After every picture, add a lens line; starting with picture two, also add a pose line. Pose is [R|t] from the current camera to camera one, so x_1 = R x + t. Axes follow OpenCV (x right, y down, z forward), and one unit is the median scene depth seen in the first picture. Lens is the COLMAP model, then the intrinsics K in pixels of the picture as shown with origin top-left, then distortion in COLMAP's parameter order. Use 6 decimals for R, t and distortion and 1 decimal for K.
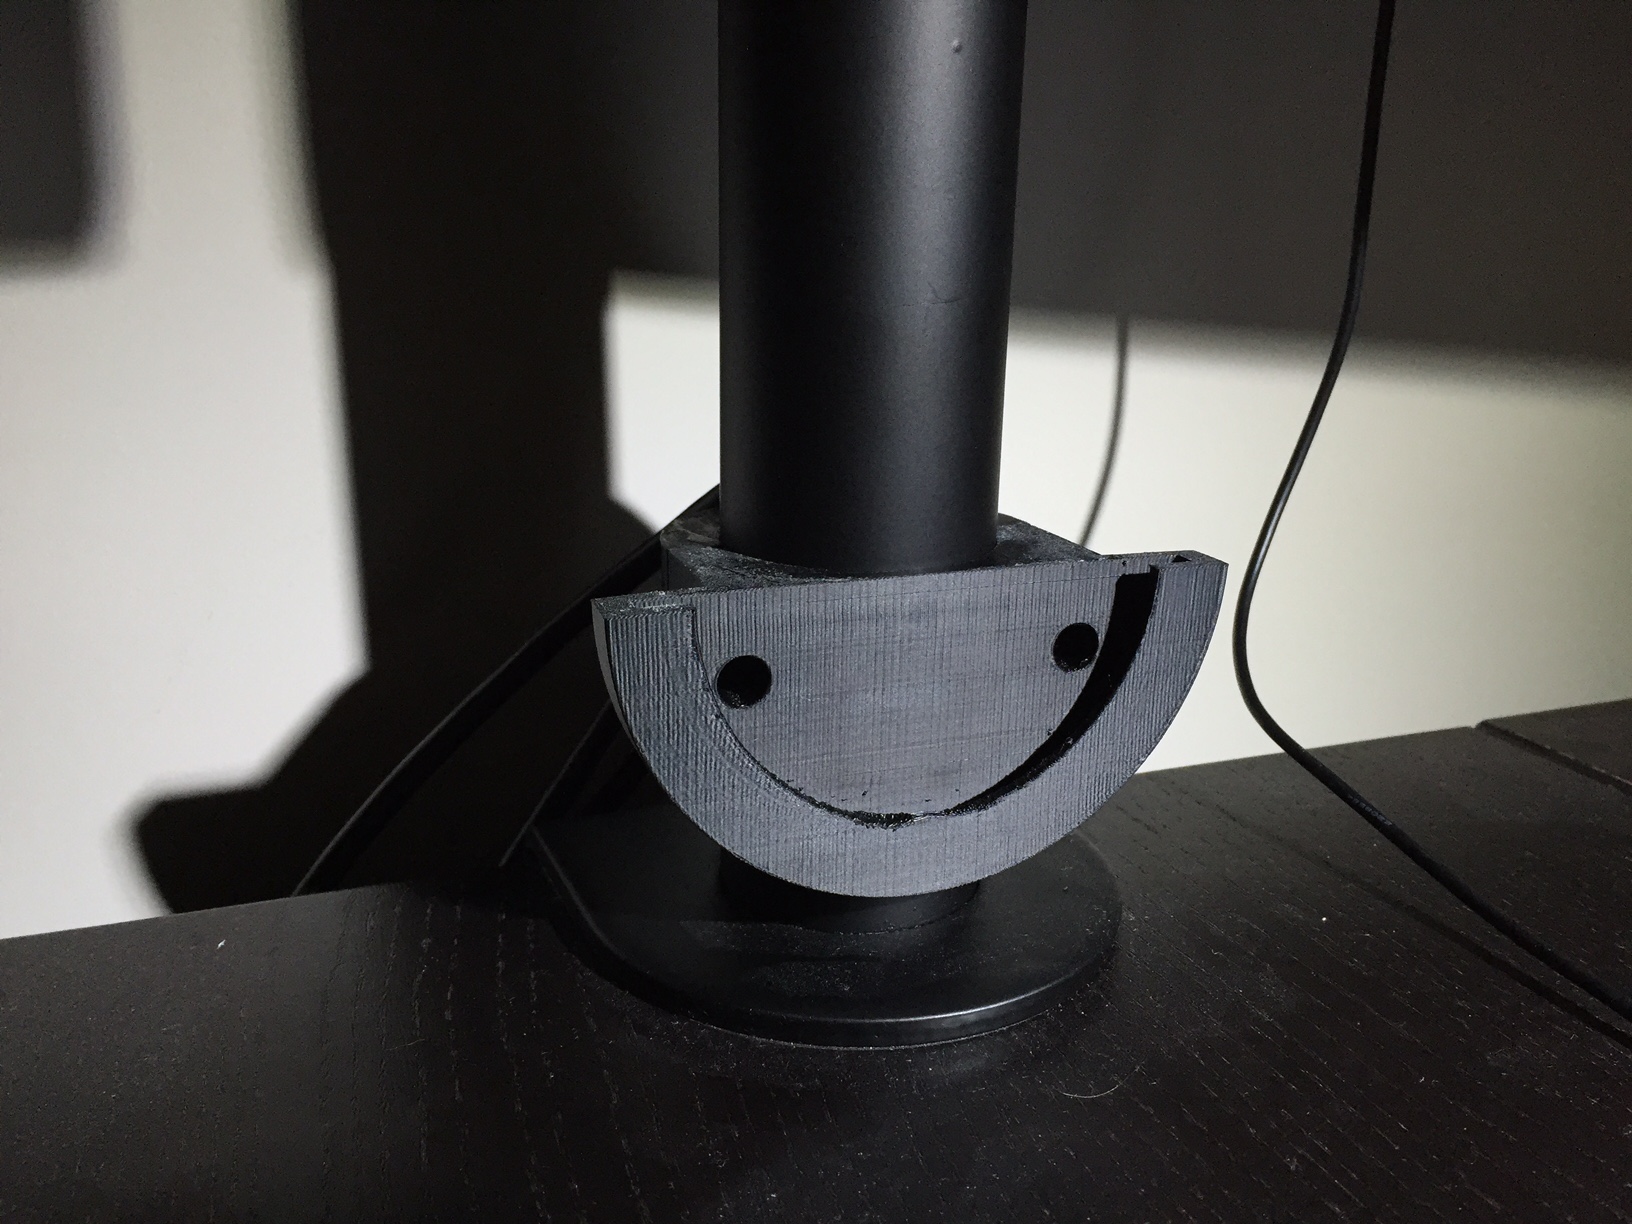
lens RADIAL K [[1363.8, 0, 811.4], [0, 1363.8, 619.5], [0, 0, 1]] dist [0.029727, -0.027707]
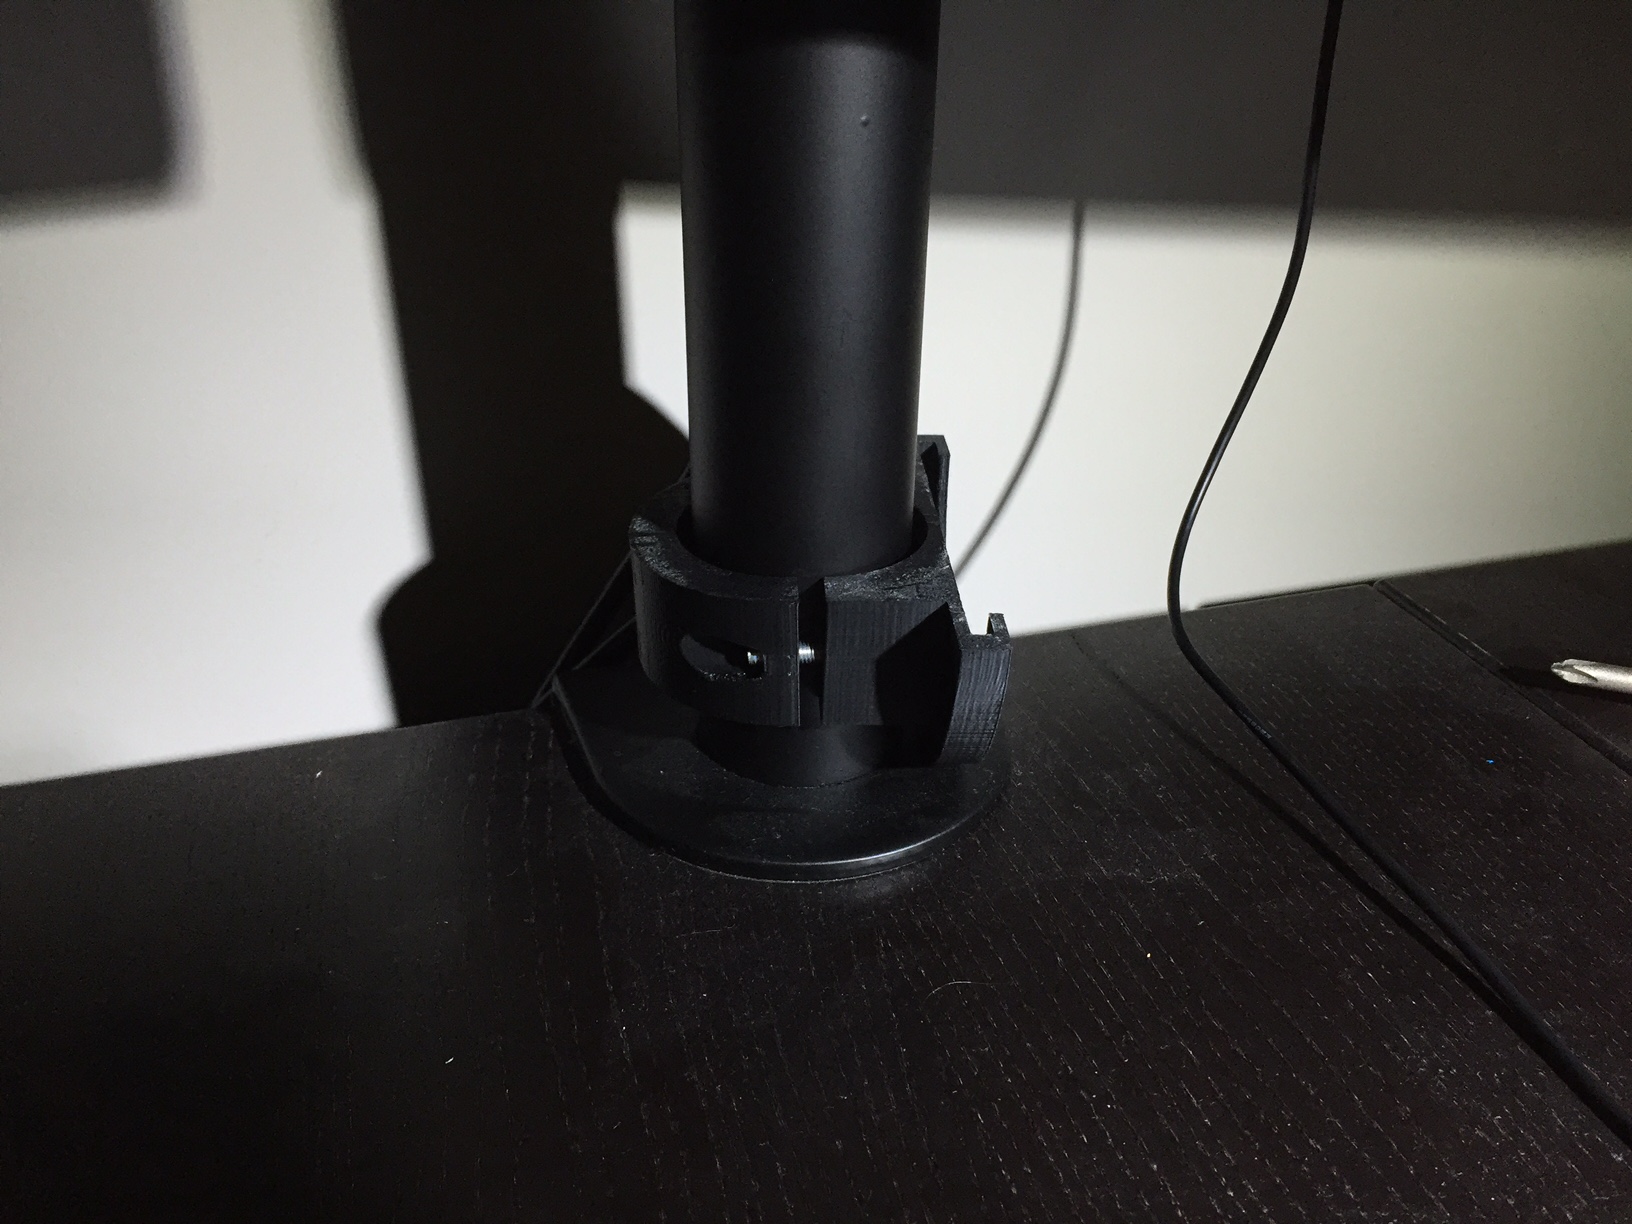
lens RADIAL K [[1363.8, 0, 817.8], [0, 1363.8, 608.0], [0, 0, 1]] dist [0.029727, -0.027707]
pose [[0.997982, 0.029399, -0.056290, 0.109184], [-0.016322, 0.975356, 0.220032, -0.198497], [0.061372, -0.218669, 0.973867, -0.201880]]
